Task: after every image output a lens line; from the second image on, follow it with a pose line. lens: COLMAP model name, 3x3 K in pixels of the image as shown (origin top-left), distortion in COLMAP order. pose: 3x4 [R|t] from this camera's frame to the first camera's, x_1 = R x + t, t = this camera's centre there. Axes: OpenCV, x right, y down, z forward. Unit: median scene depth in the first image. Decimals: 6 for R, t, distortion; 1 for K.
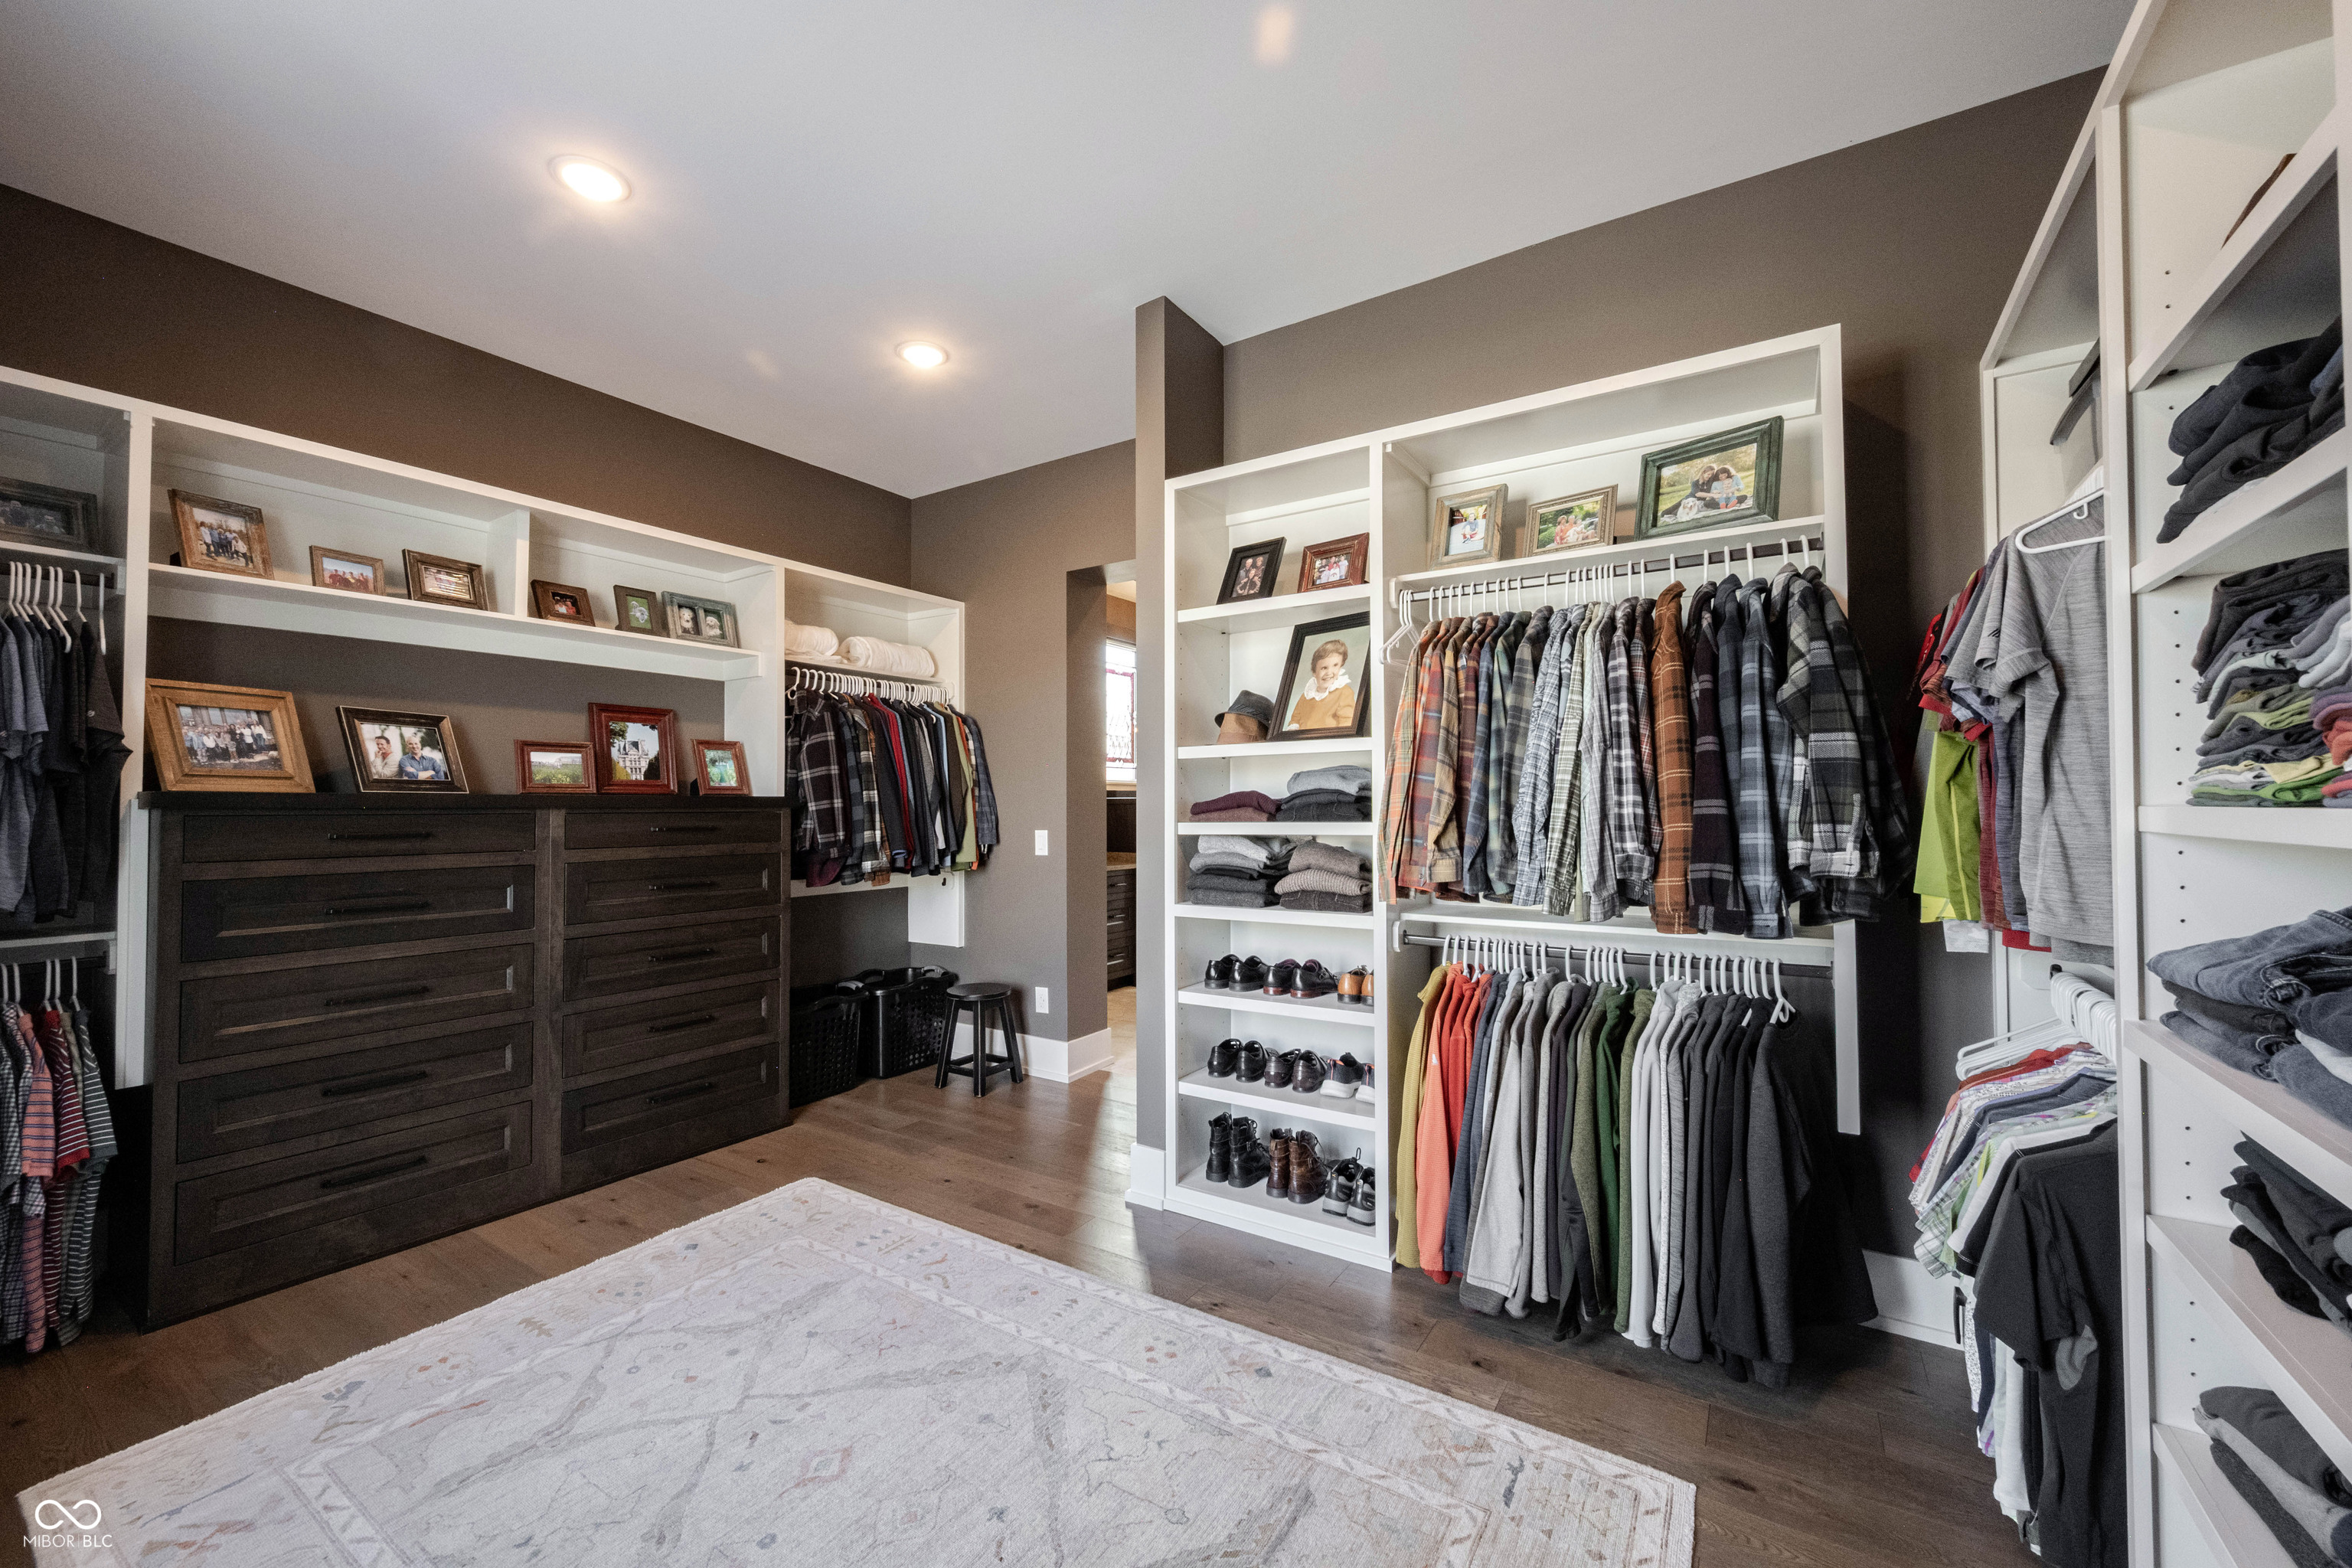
lens RADIAL K [[924.4, 0, 1172.0], [0, 924.4, 788.4], [0, 0, 1]] dist [-0.001779, 0.000368]
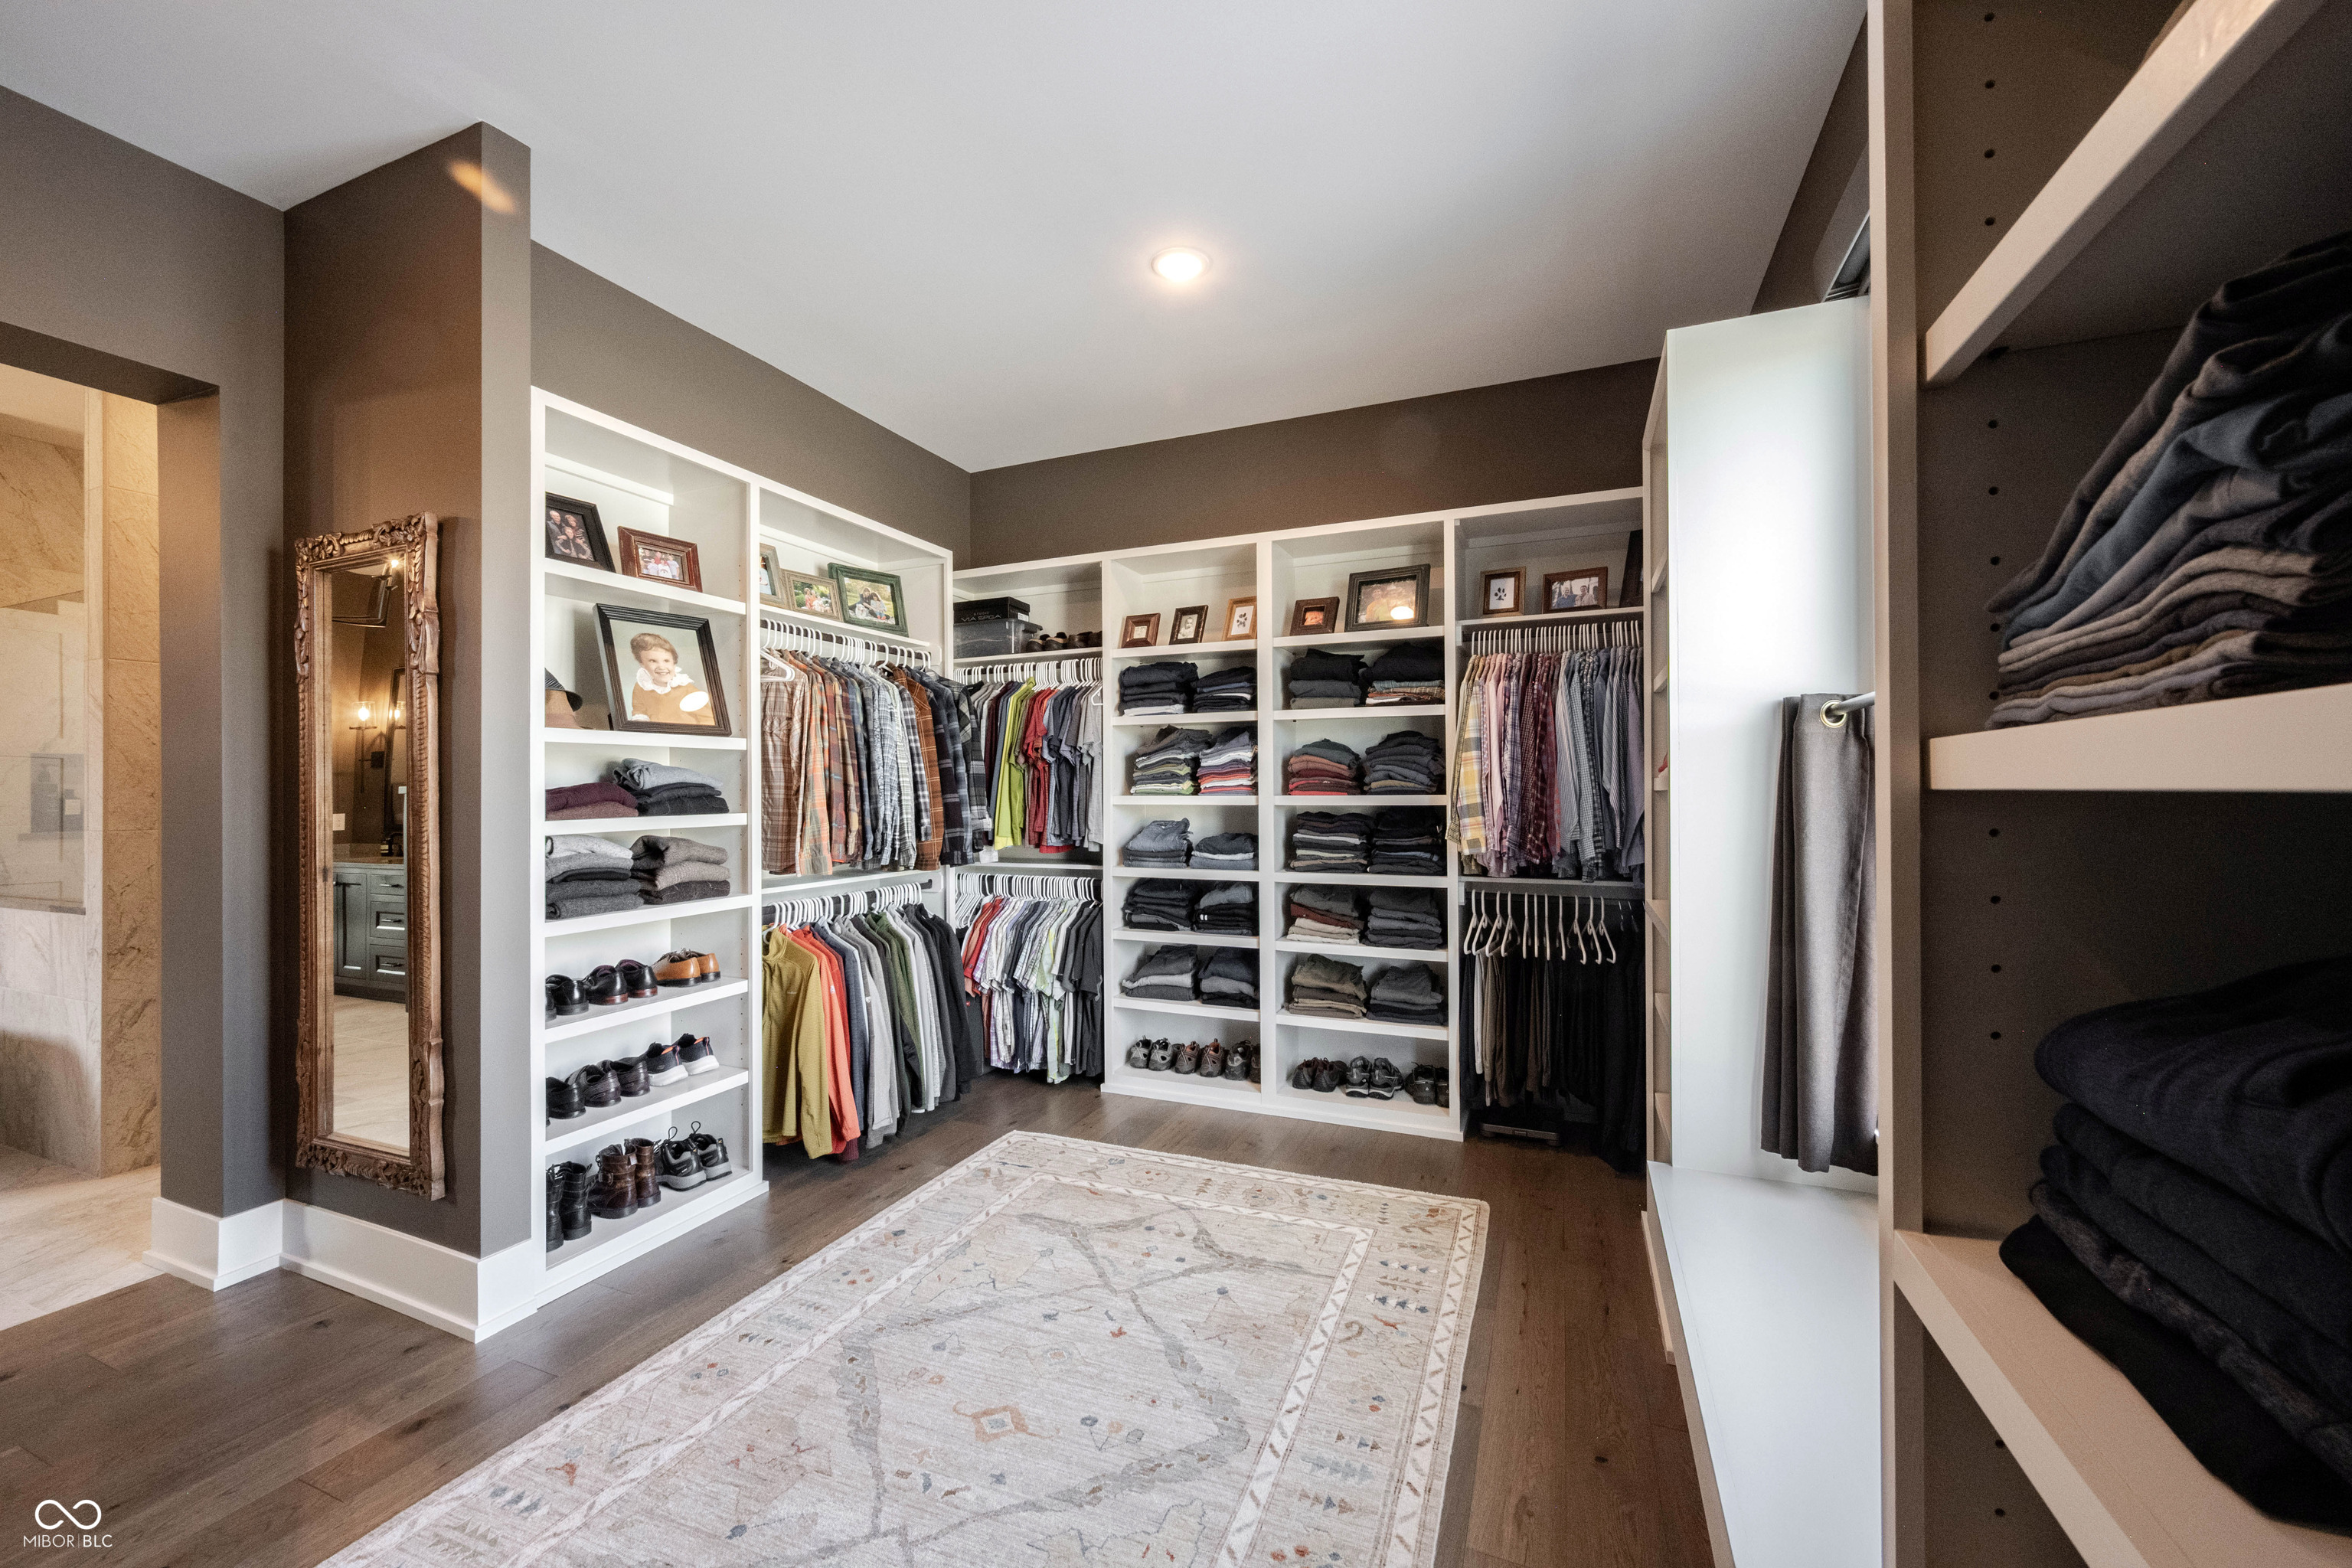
lens RADIAL K [[924.4, 0, 1169.6], [0, 924.4, 790.2], [0, 0, 1]] dist [-0.001779, 0.000368]
pose [[-0.180736, 0.006129, 0.983512, -0.957058], [-0.012063, 0.999892, -0.008448, 0.011351], [-0.983458, -0.013391, -0.180643, 0.662599]]
